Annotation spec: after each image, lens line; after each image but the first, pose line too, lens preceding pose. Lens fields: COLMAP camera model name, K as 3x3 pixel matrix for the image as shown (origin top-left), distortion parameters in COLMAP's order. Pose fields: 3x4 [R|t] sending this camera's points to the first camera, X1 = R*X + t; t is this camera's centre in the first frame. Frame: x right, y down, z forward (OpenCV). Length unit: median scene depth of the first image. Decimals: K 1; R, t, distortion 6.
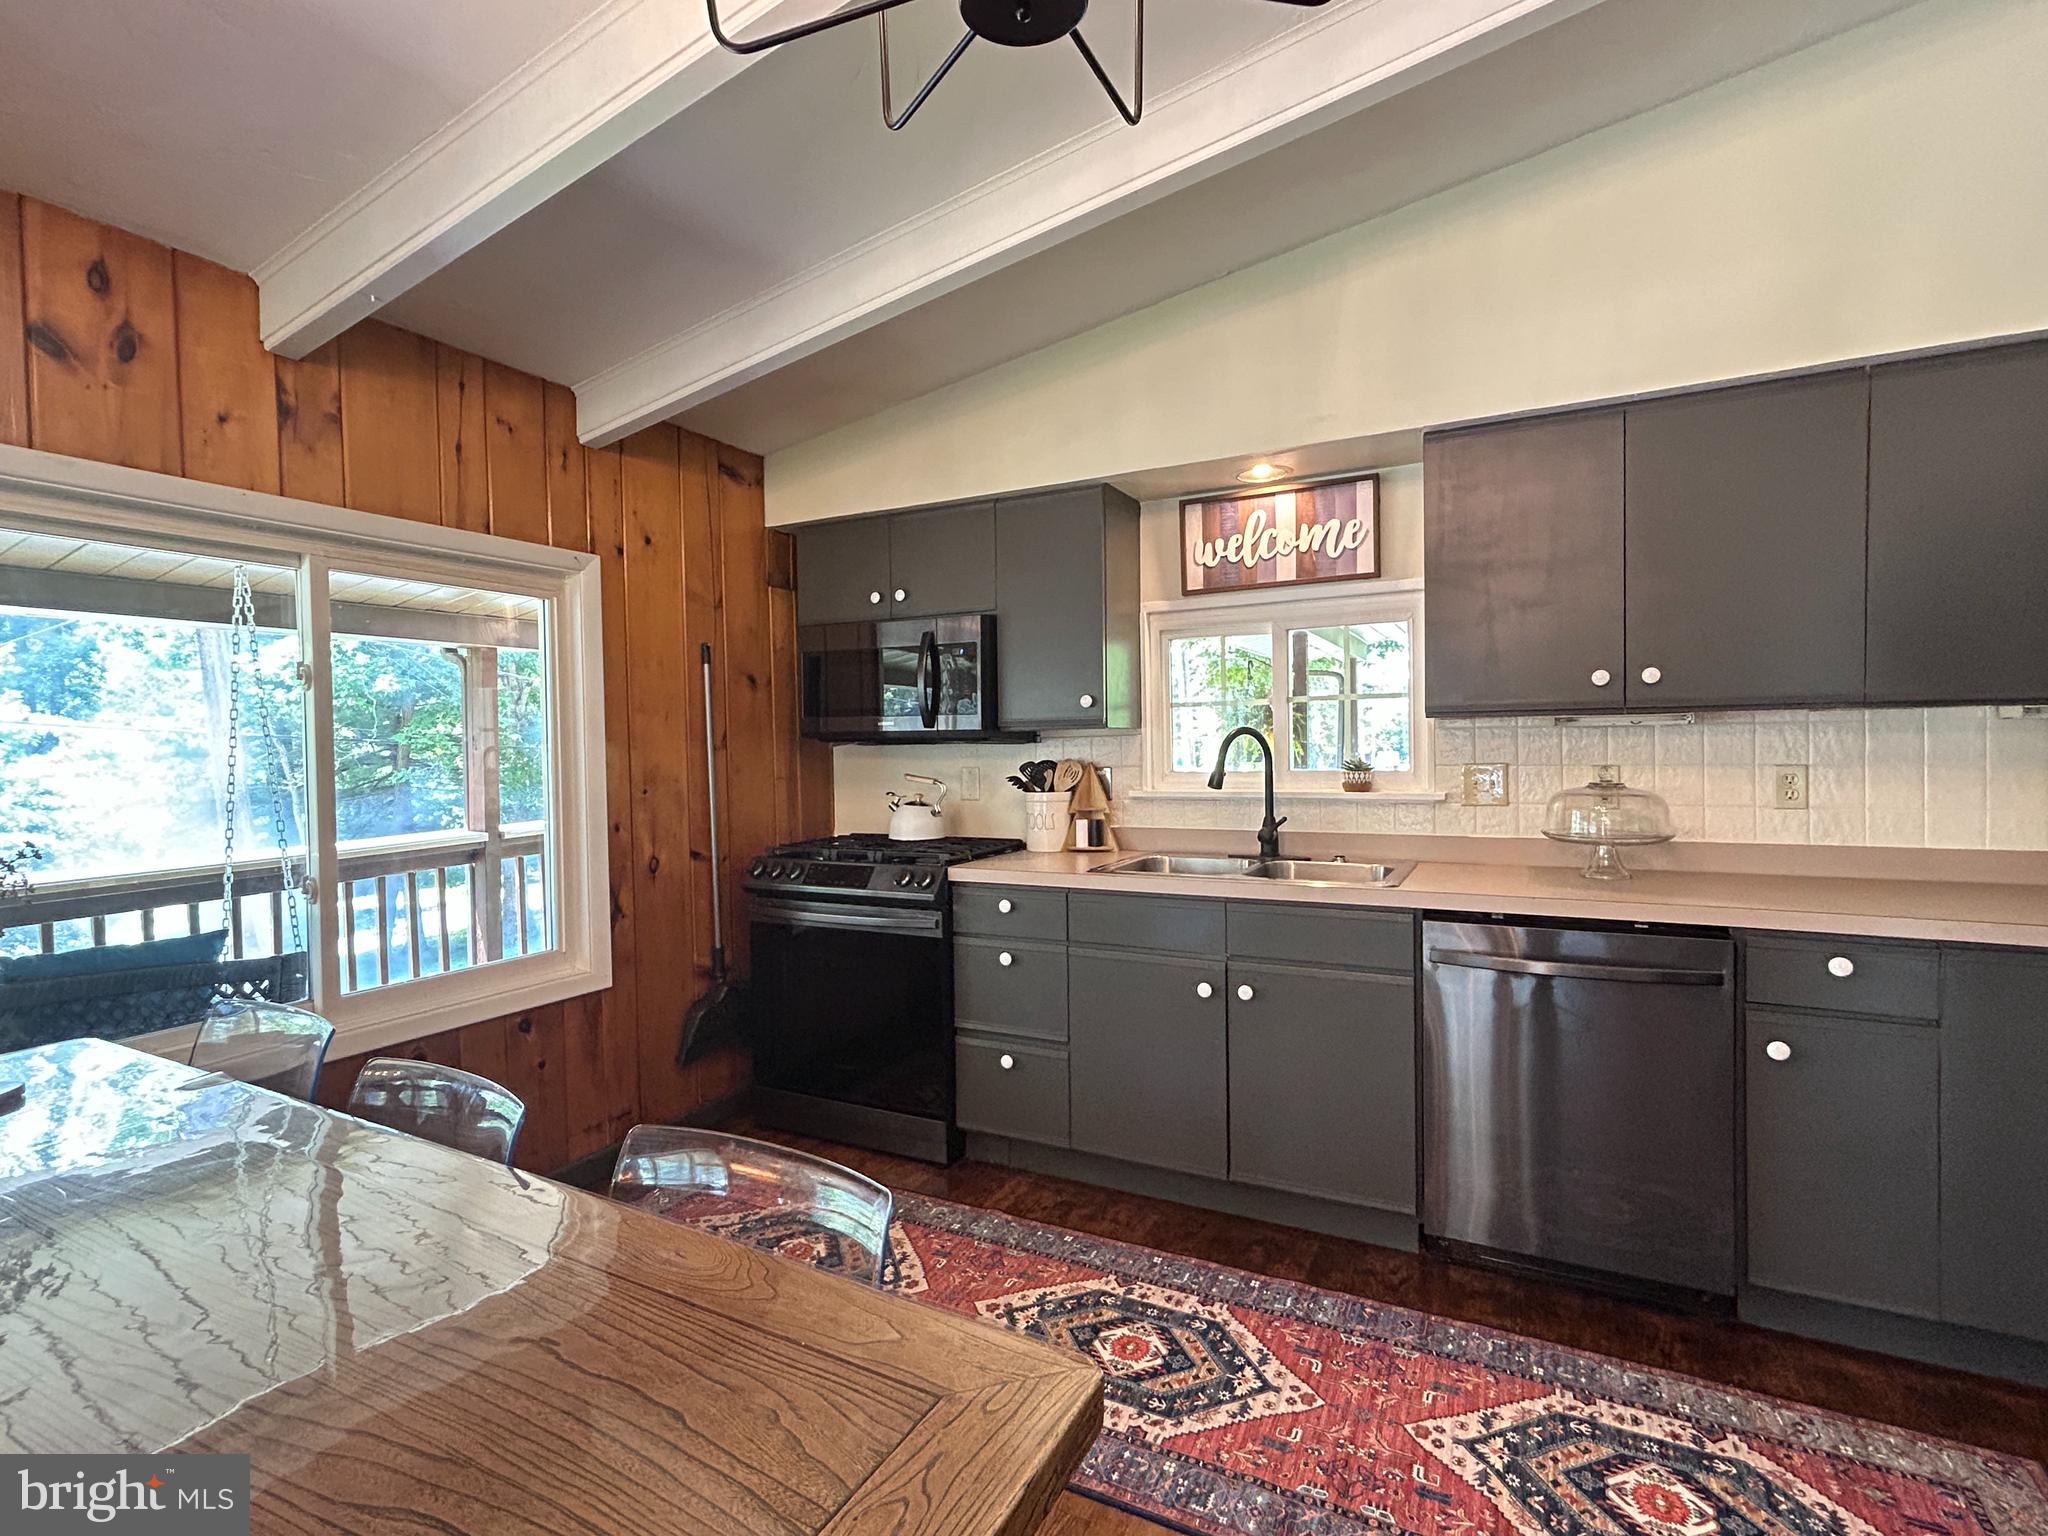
lens RADIAL K [[970.9, 0, 1021.3], [0, 970.9, 768.8], [0, 0, 1]] dist [-0.001244, 0.002731]
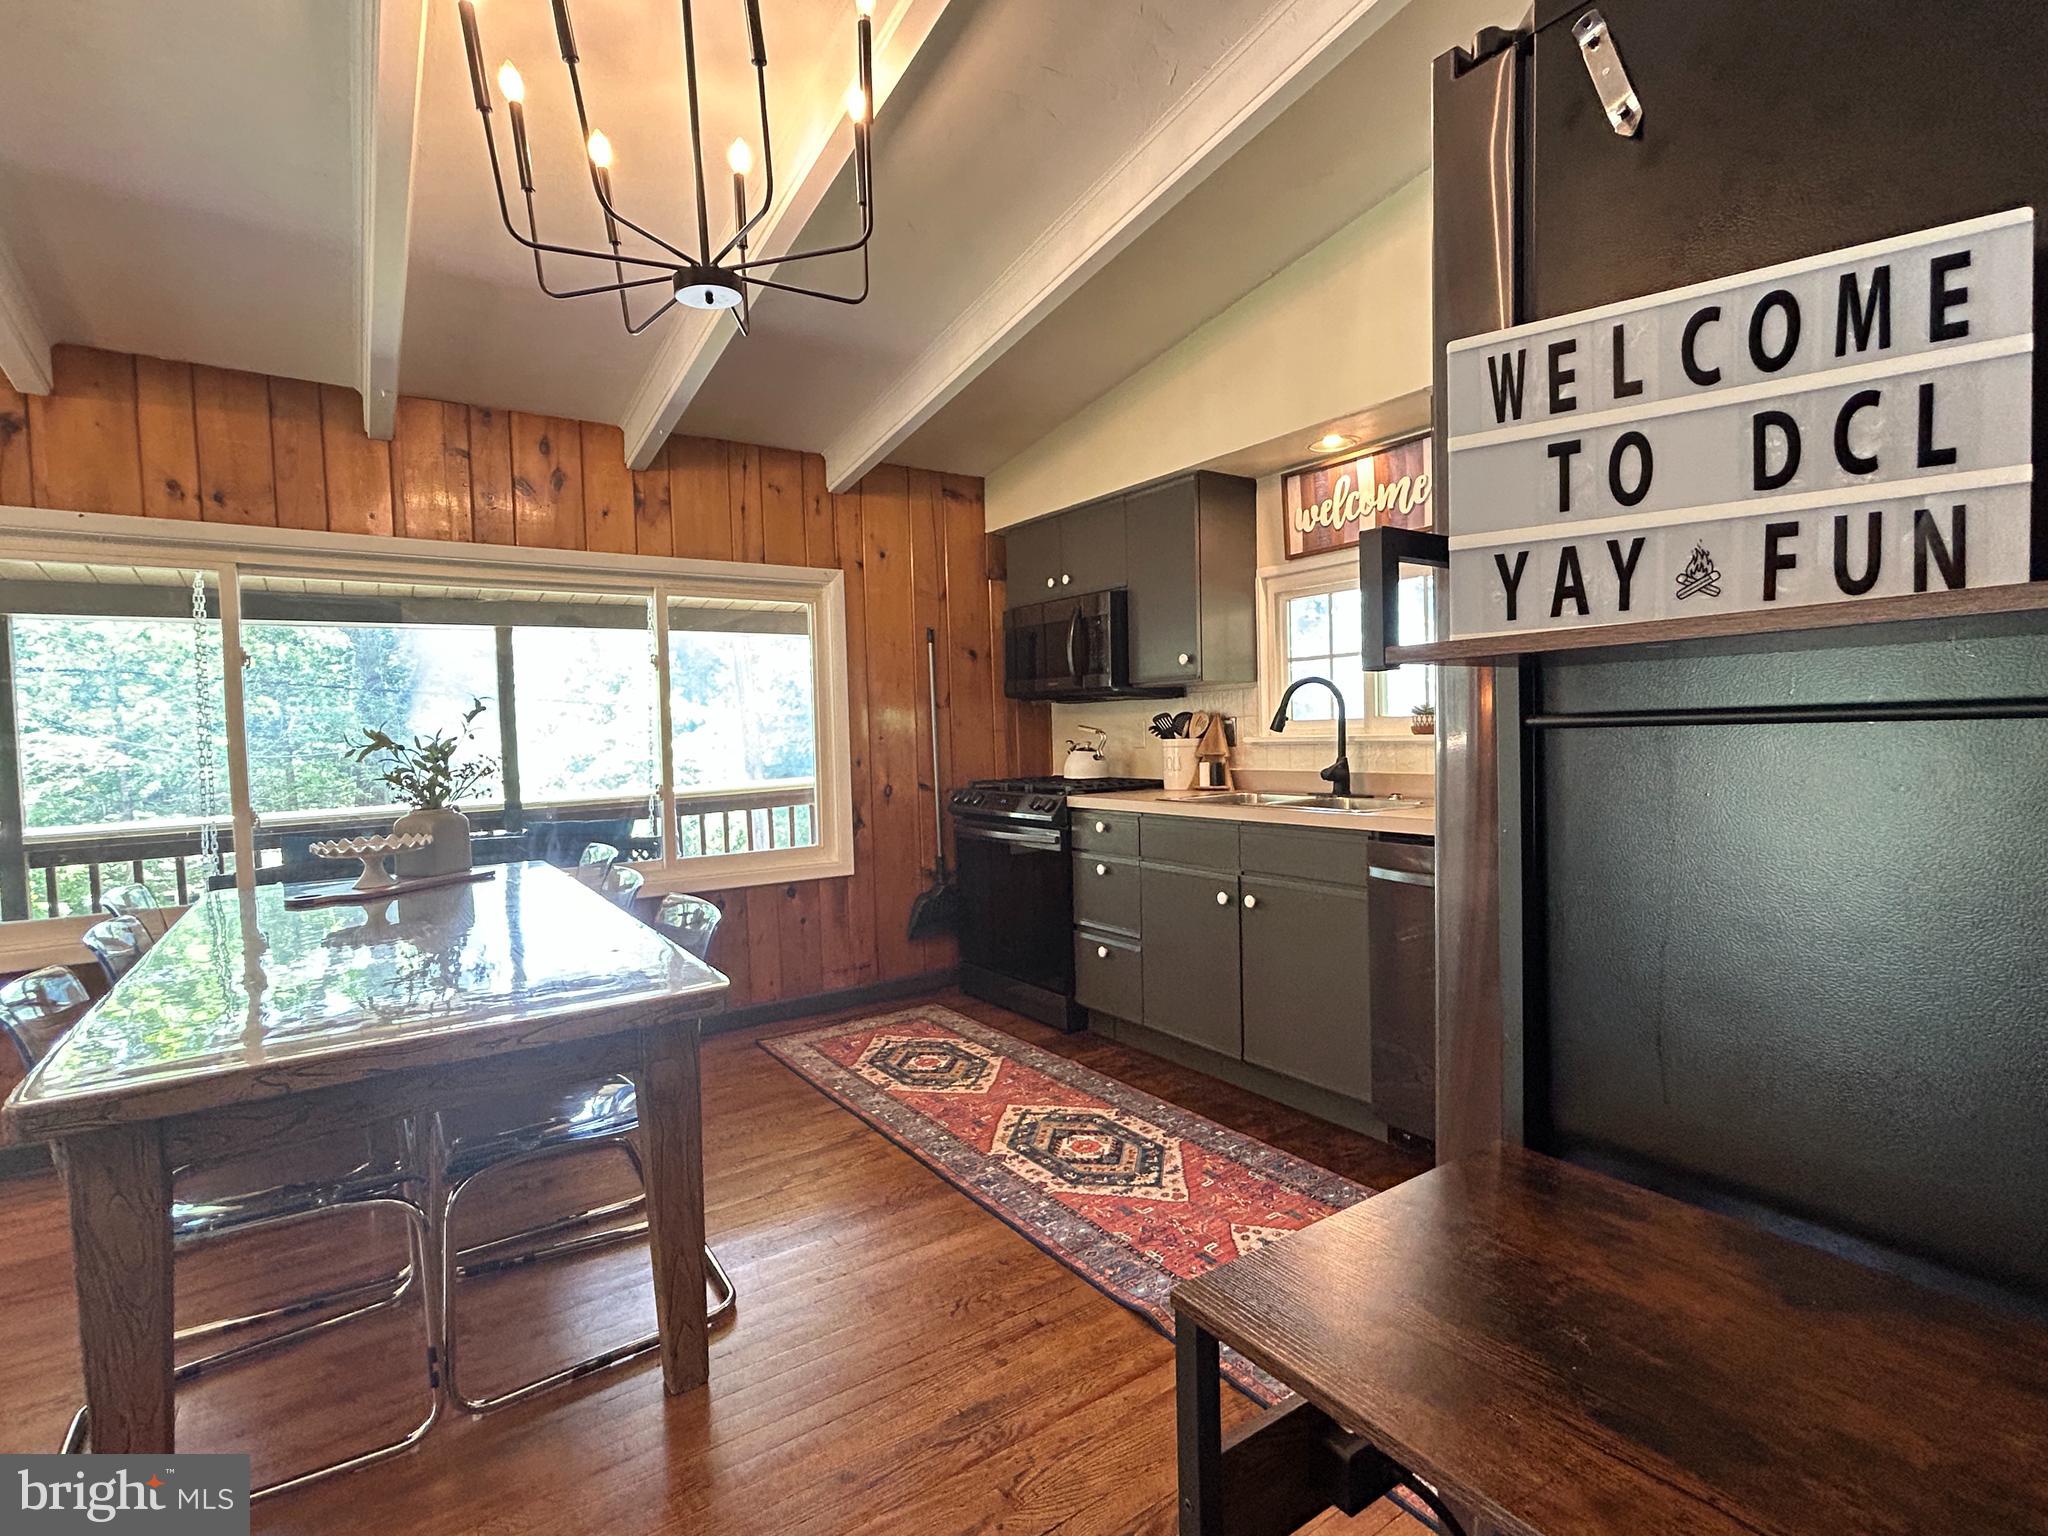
lens RADIAL K [[970.9, 0, 1028.2], [0, 970.9, 771.0], [0, 0, 1]] dist [-0.001244, 0.002731]
pose [[0.888799, 0.011998, -0.458141, 0.447747], [0.000217, 0.999646, 0.026600, 0.035218], [0.458298, -0.023742, 0.888481, -0.137249]]
